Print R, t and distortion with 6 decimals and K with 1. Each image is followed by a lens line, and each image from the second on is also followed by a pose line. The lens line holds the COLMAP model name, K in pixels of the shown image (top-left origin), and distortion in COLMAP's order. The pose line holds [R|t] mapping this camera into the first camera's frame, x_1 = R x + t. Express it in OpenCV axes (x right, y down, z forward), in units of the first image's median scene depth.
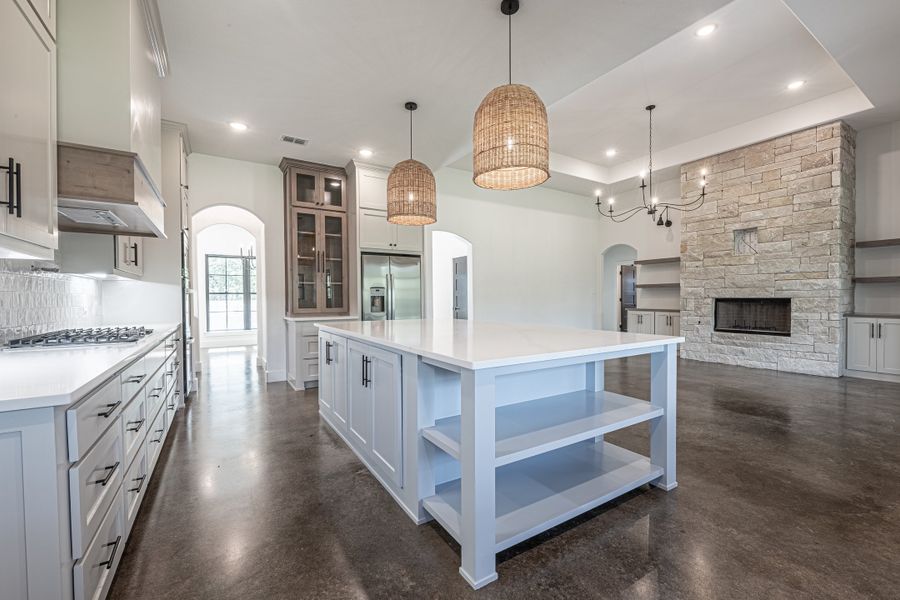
lens RADIAL K [[361.0, 0, 441.4], [0, 361.0, 302.3], [0, 0, 1]] dist [0.007195, -0.005369]
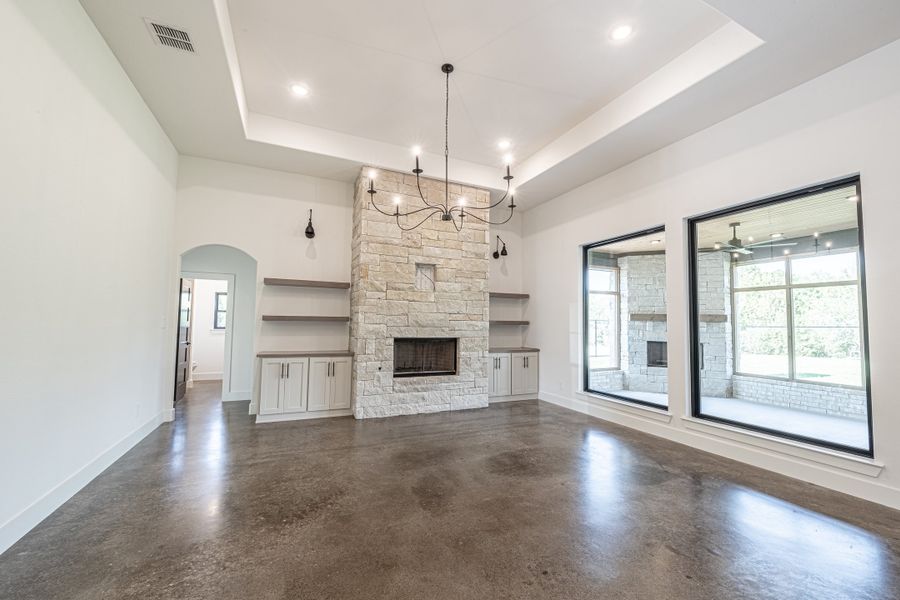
lens RADIAL K [[361.0, 0, 452.1], [0, 361.0, 304.3], [0, 0, 1]] dist [0.007195, -0.005369]
pose [[0.114892, 0.062078, 0.991436, -0.075454], [-0.002168, 0.998059, -0.062242, -0.041986], [-0.993376, 0.005002, 0.114804, 0.861226]]
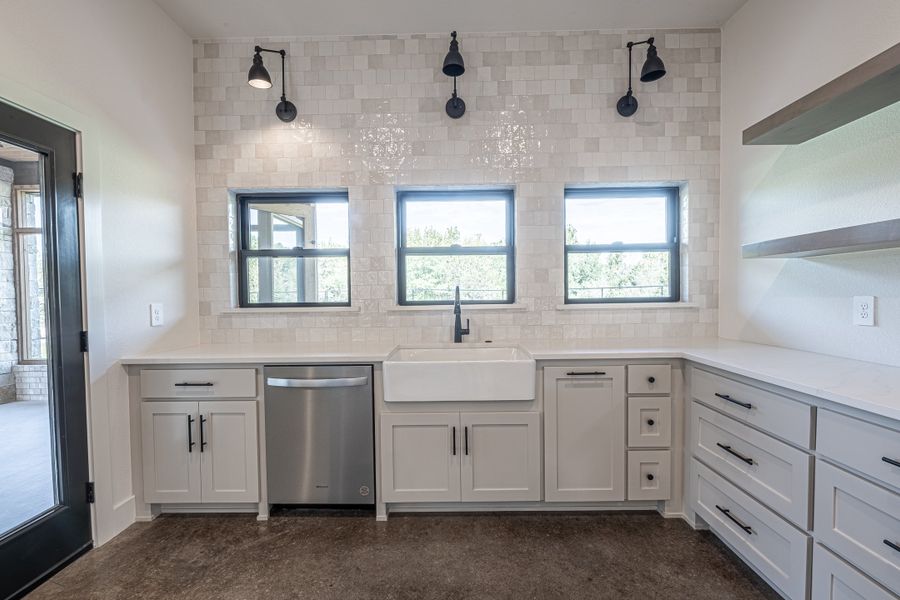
lens RADIAL K [[380.3, 0, 444.1], [0, 380.3, 302.7], [0, 0, 1]] dist [-0.007897, -0.000611]
pose [[-0.836462, 0.003654, 0.548013, 0.060133], [0.024913, 0.999198, 0.031363, -0.016383], [-0.547459, 0.039887, -0.835881, 0.199940]]
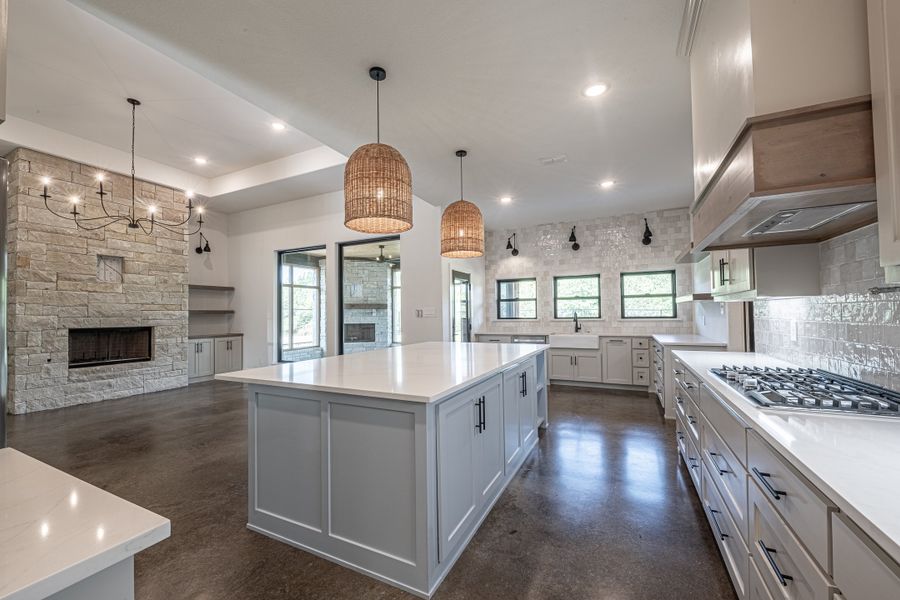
lens RADIAL K [[361.0, 0, 452.3], [0, 361.0, 305.9], [0, 0, 1]] dist [0.007195, -0.005369]
pose [[-0.536912, 0.032730, 0.843003, -0.479399], [0.026173, 0.999412, -0.022134, -0.025699], [-0.843232, 0.010180, -0.537454, 0.784408]]
